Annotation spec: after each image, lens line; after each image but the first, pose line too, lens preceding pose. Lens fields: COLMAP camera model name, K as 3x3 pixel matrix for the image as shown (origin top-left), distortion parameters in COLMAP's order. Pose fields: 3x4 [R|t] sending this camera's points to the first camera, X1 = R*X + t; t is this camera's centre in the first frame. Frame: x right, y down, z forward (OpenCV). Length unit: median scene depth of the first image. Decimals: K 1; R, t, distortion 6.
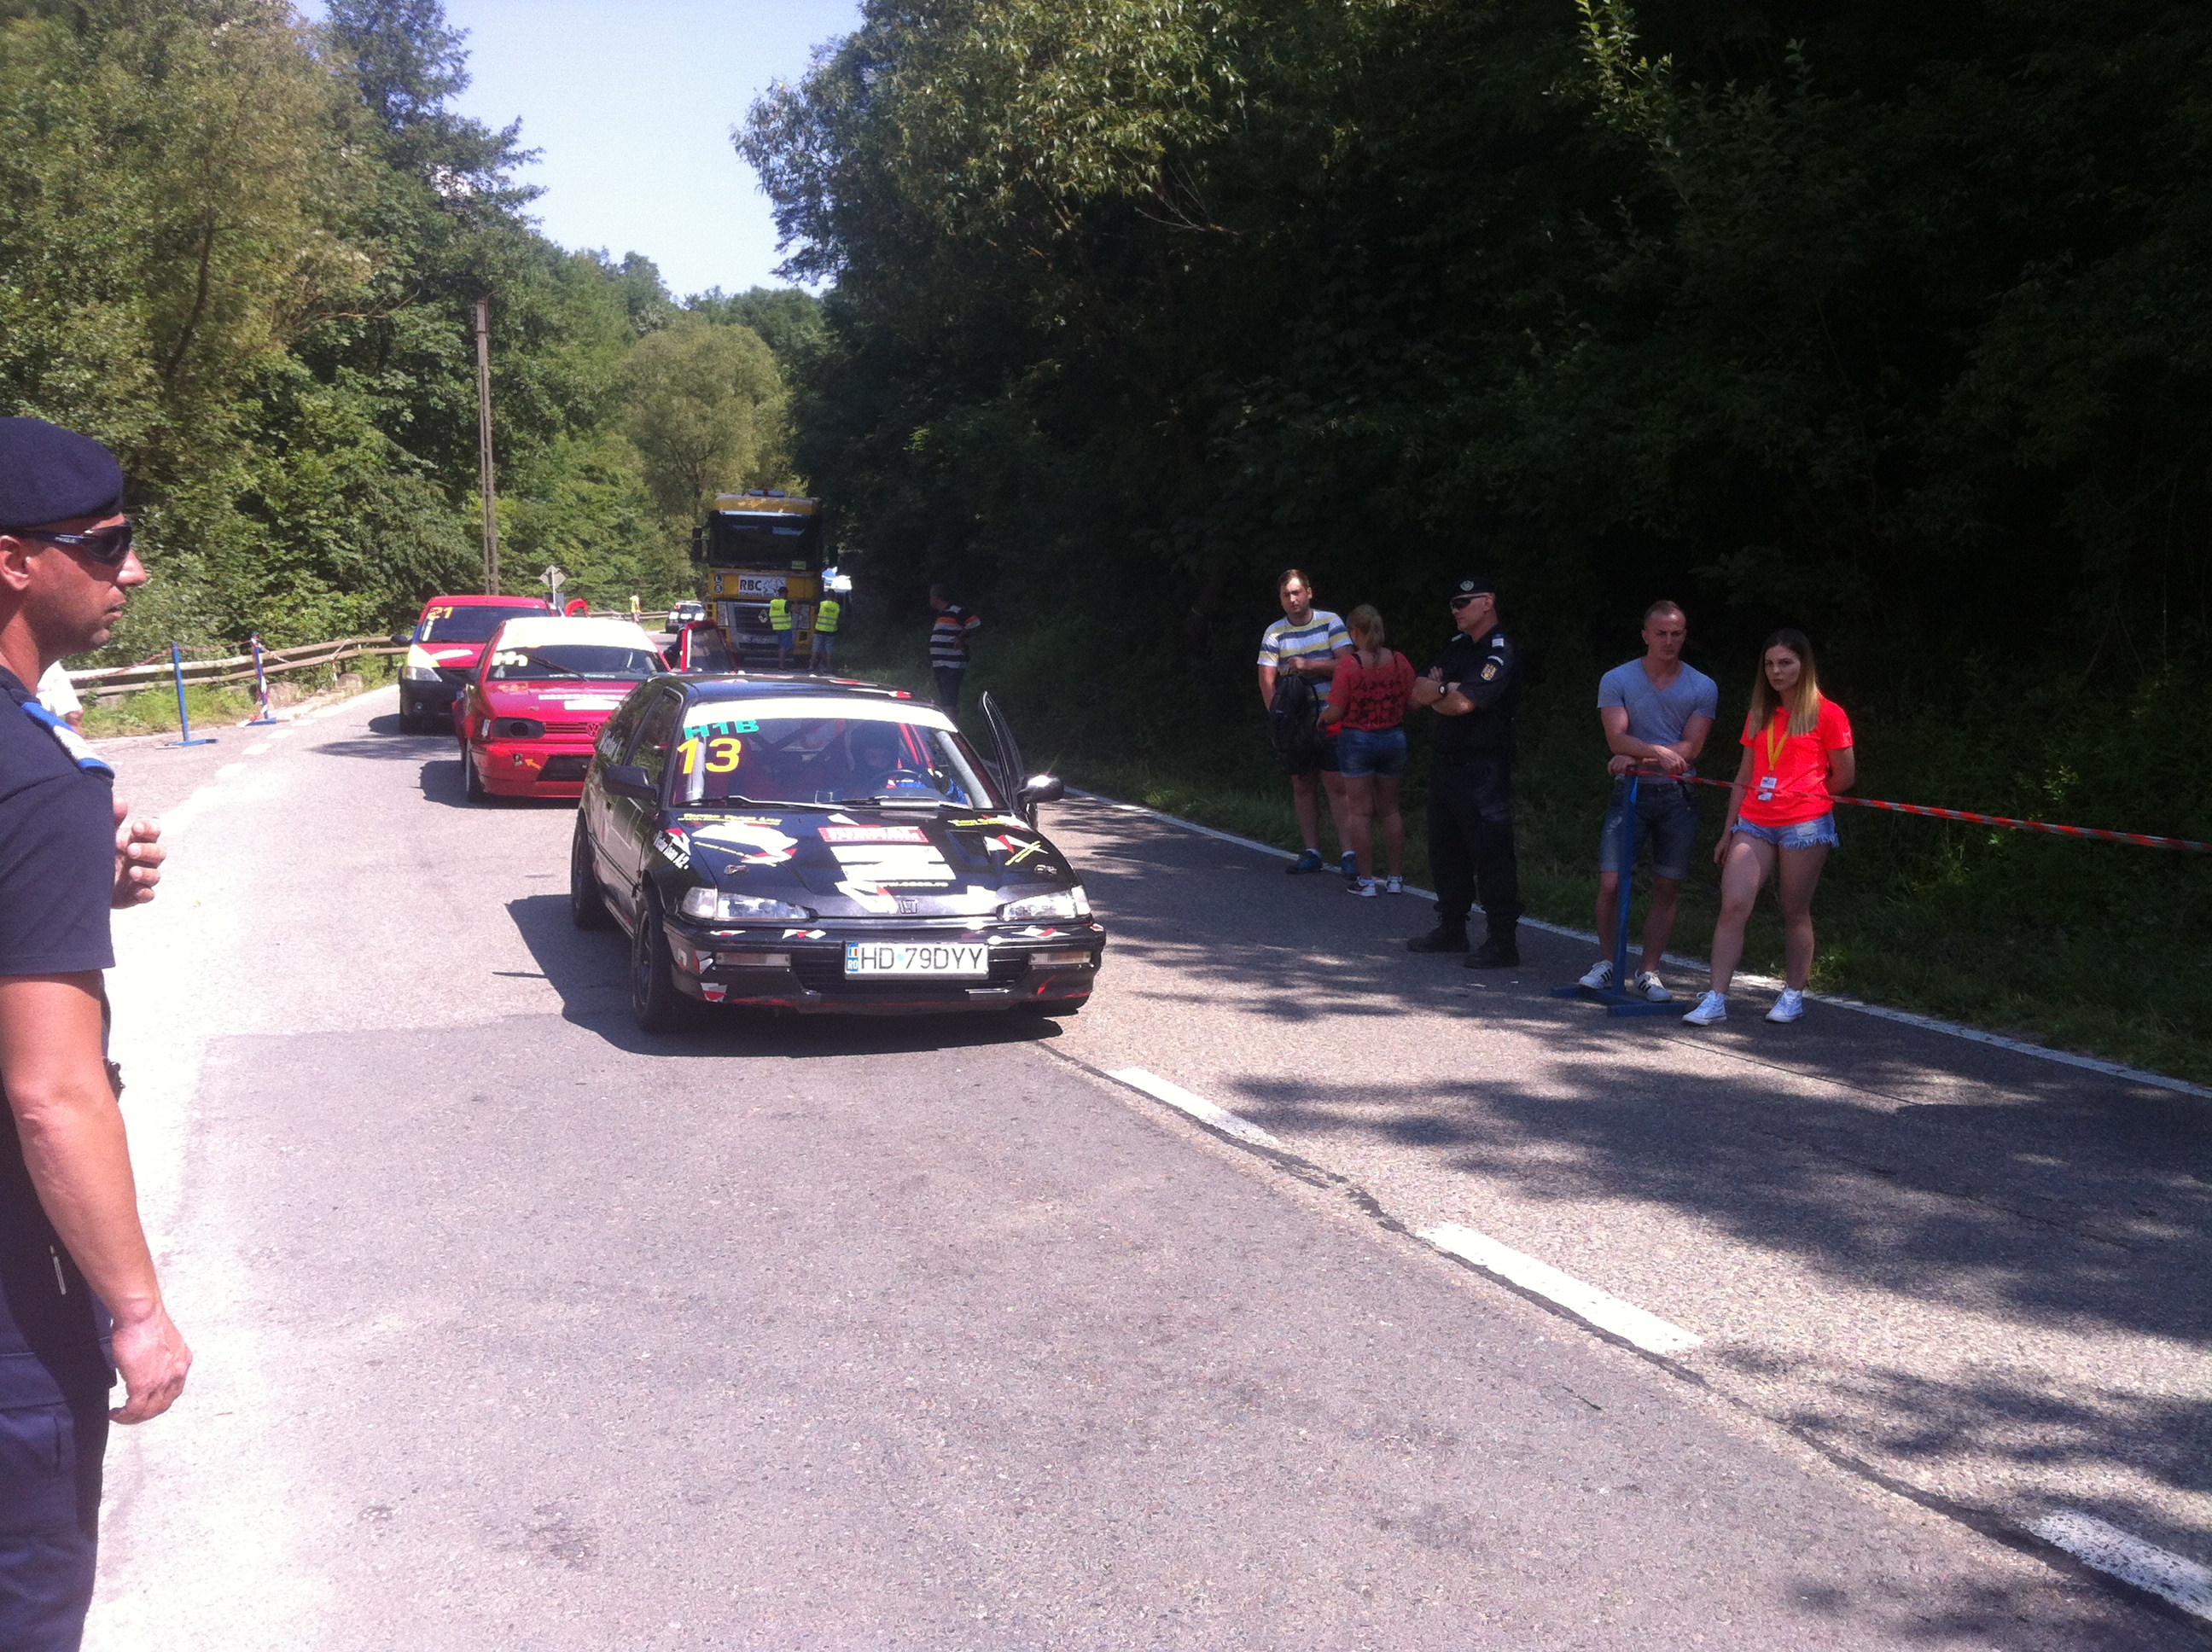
lens RADIAL K [[2227.5, 0, 1061.7], [0, 2227.5, 837.2], [0, 0, 1]] dist [0.082258, -0.389228]
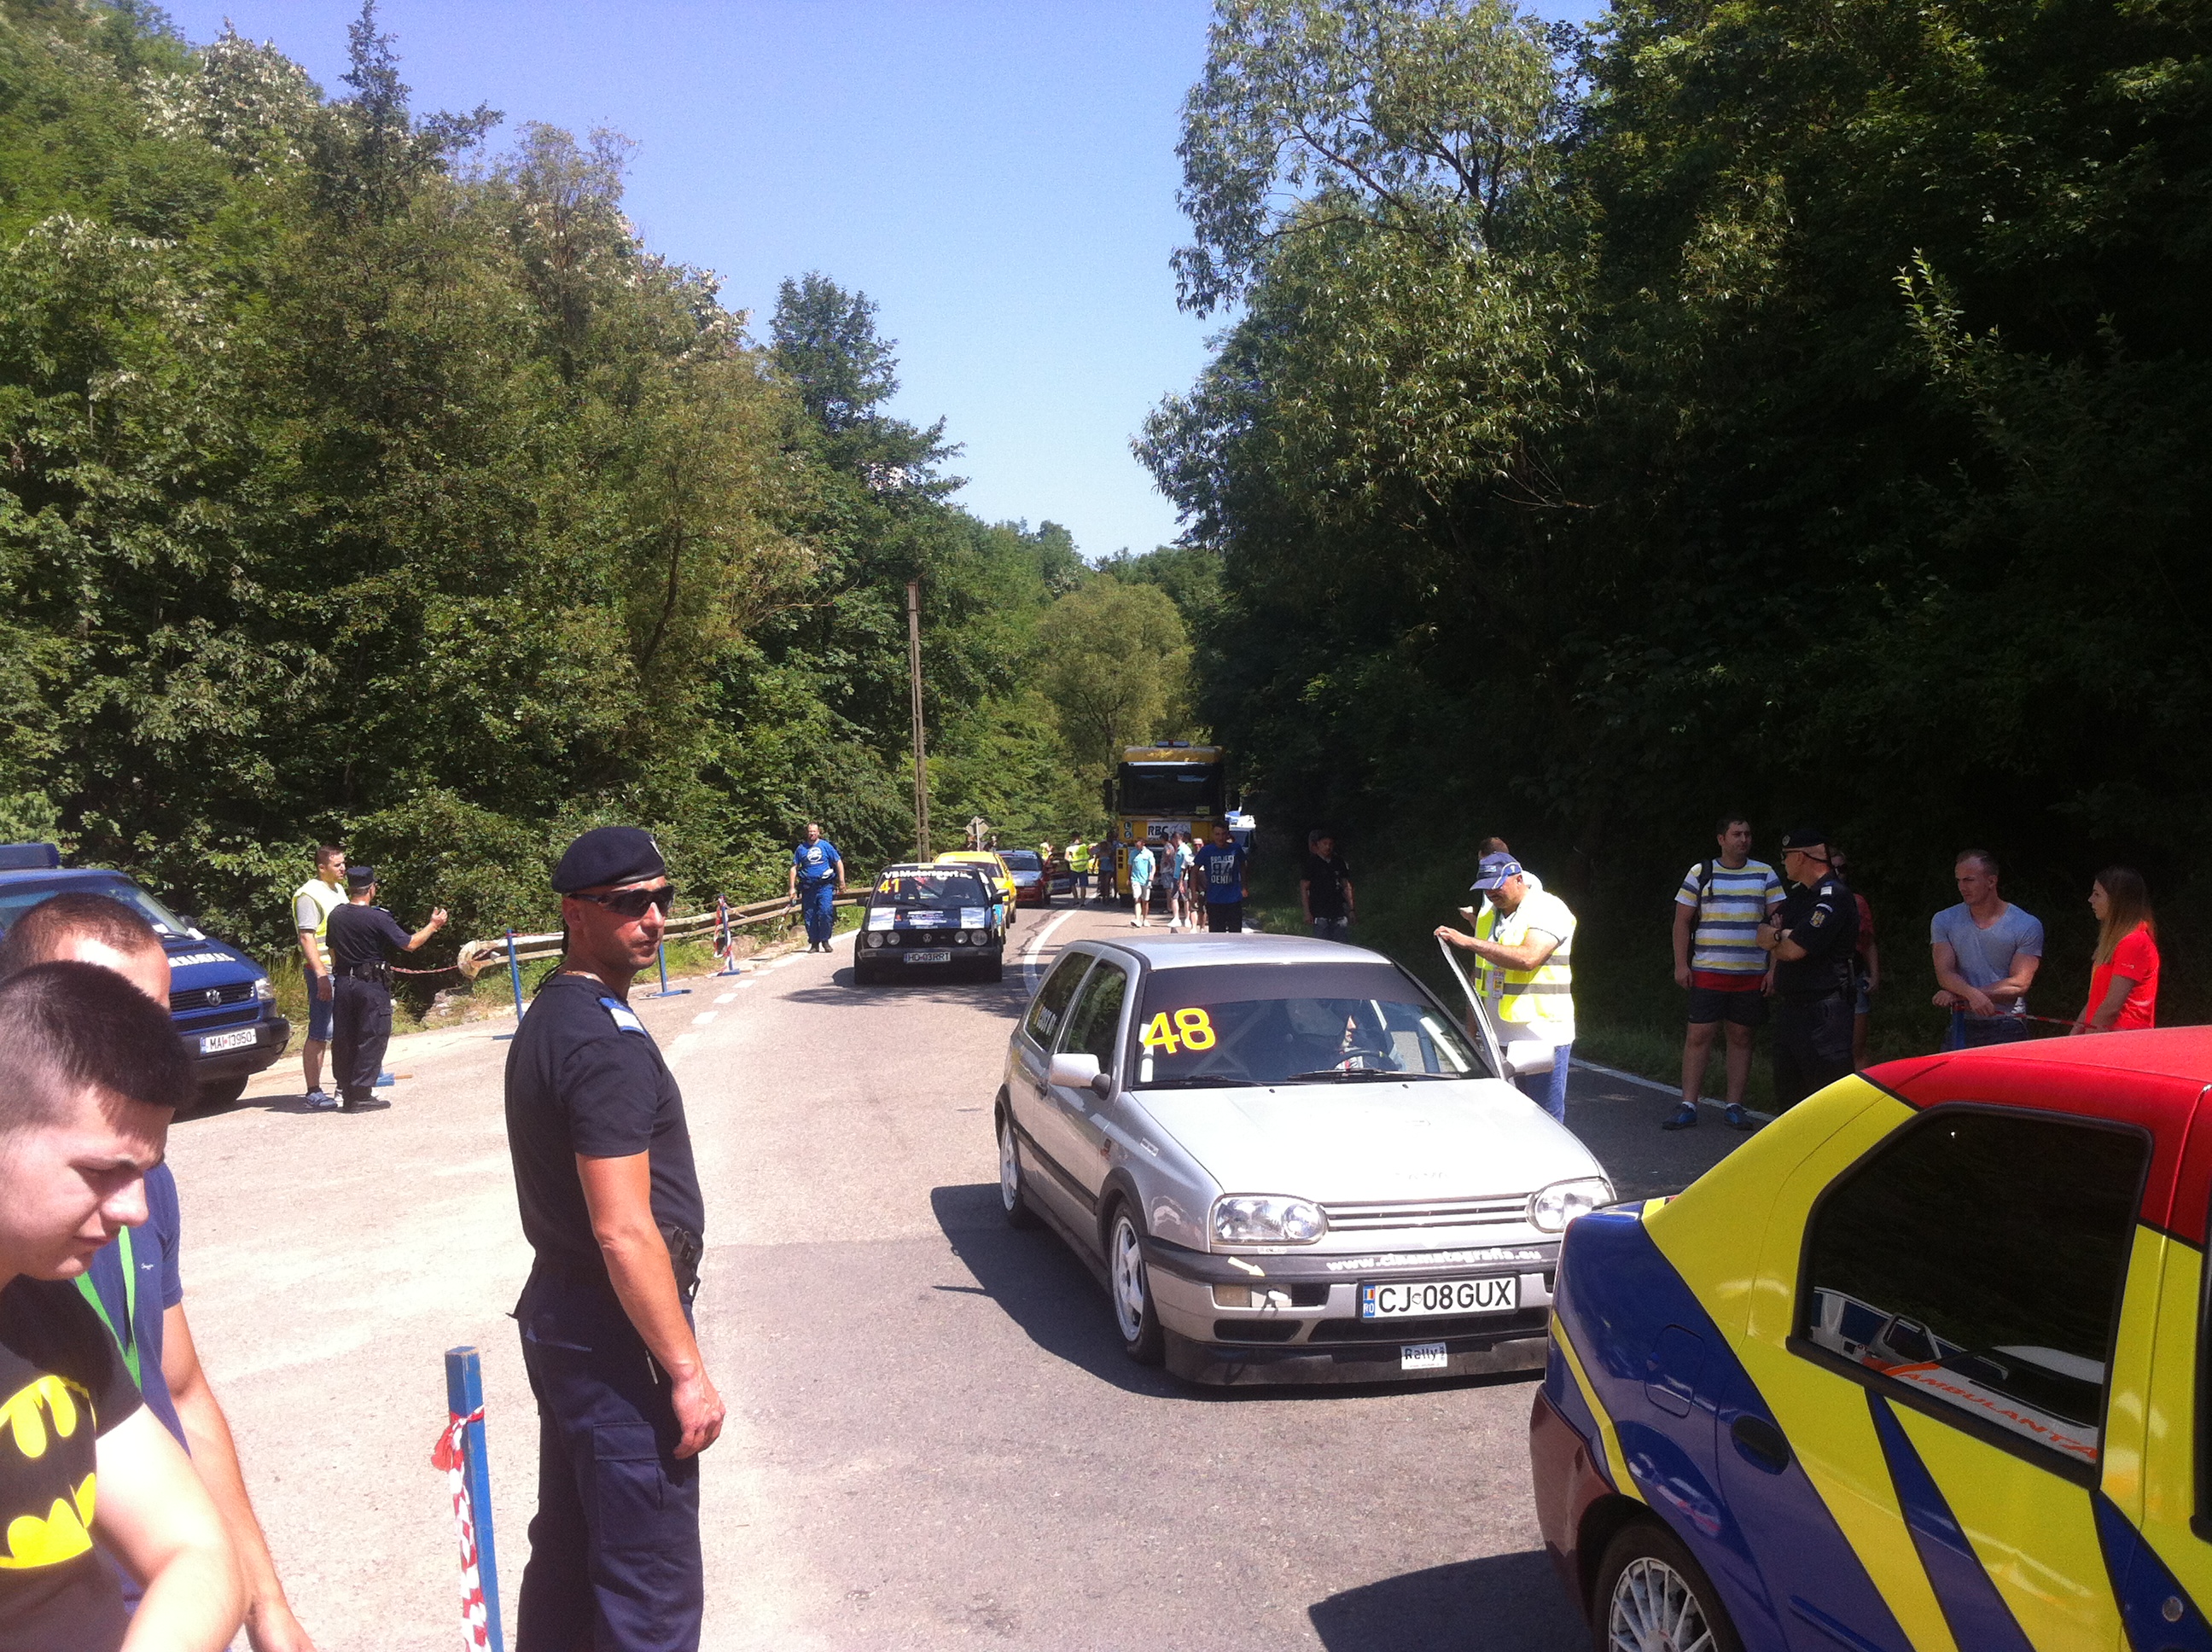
lens RADIAL K [[2175.1, 0, 1019.4], [0, 2175.1, 807.6], [0, 0, 1]] dist [0.136429, -0.328921]
pose [[0.978923, -0.035075, -0.201195, 0.008613], [0.011012, 0.992774, -0.119494, -0.001017], [0.203932, 0.114760, 0.972235, -0.039023]]
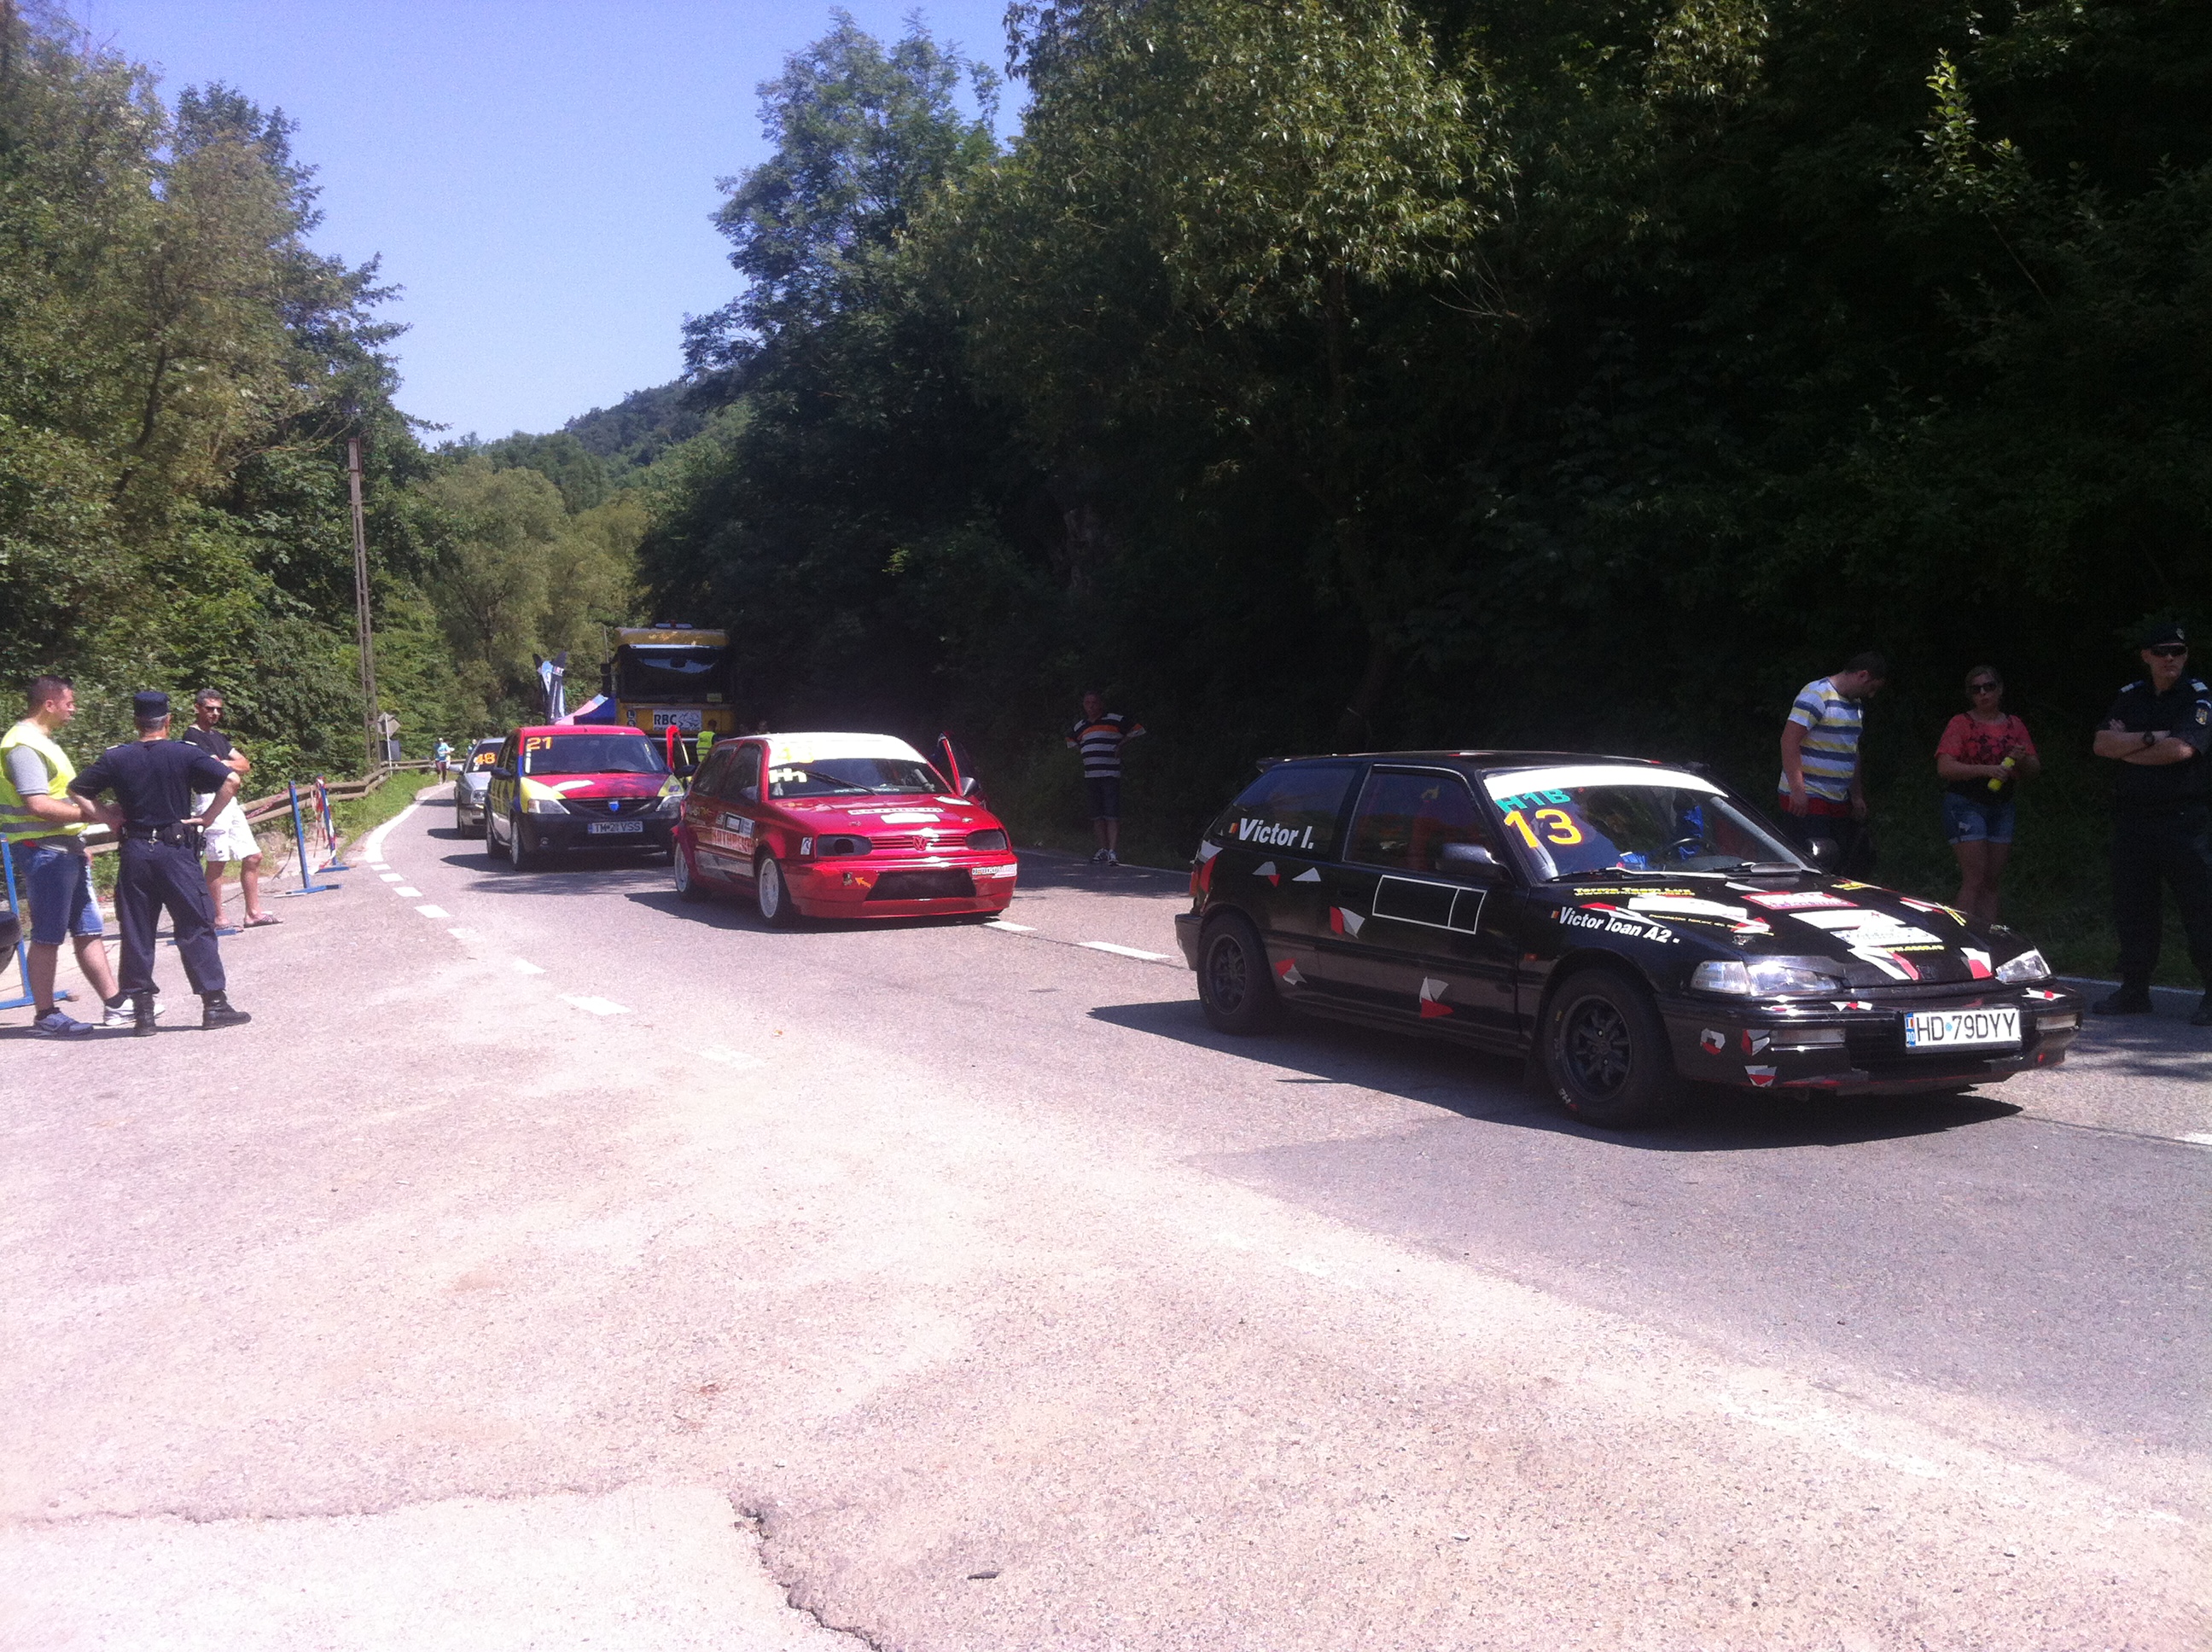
lens RADIAL K [[2217.7, 0, 1108.2], [0, 2217.7, 774.7], [0, 0, 1]] dist [0.098230, -0.386904]
pose [[0.989908, -0.038689, 0.136327, -0.131658], [0.050395, 0.995234, -0.083490, 0.002517], [-0.132447, 0.089517, 0.987140, 0.033423]]
